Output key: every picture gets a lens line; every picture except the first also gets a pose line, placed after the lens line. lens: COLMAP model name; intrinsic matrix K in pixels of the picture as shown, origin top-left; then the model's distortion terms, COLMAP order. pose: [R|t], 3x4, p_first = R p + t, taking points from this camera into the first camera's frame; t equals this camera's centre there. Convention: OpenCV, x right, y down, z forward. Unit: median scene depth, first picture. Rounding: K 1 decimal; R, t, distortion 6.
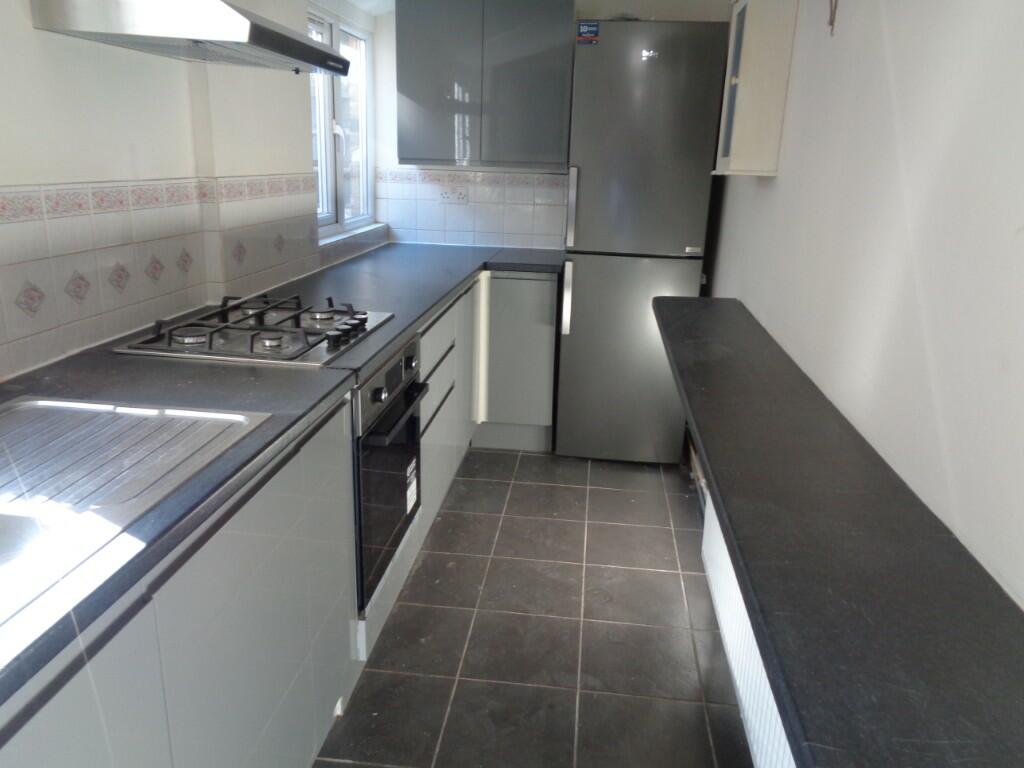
lens RADIAL K [[764.4, 0, 502.3], [0, 764.4, 390.7], [0, 0, 1]] dist [0.005279, -0.003770]
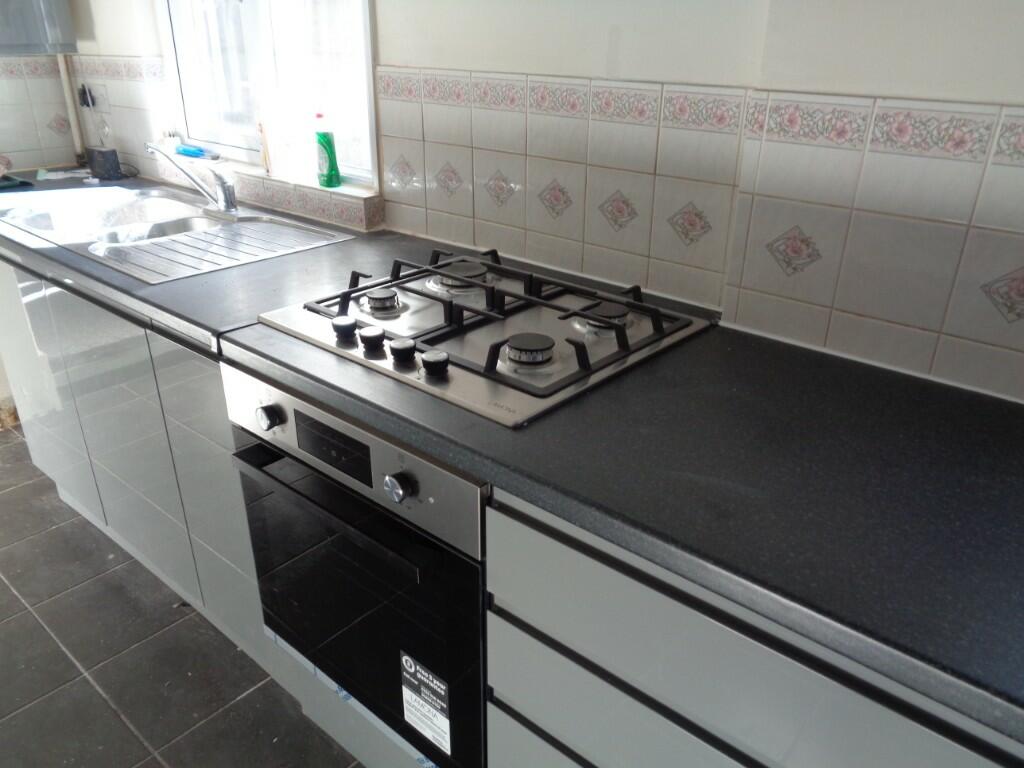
lens RADIAL K [[764.4, 0, 516.9], [0, 764.4, 386.4], [0, 0, 1]] dist [0.005279, -0.003770]
pose [[-0.543637, 0.328287, -0.772455, 0.165436], [-0.274321, 0.800293, 0.533179, -0.313461], [0.793226, 0.501756, -0.345013, 1.028508]]
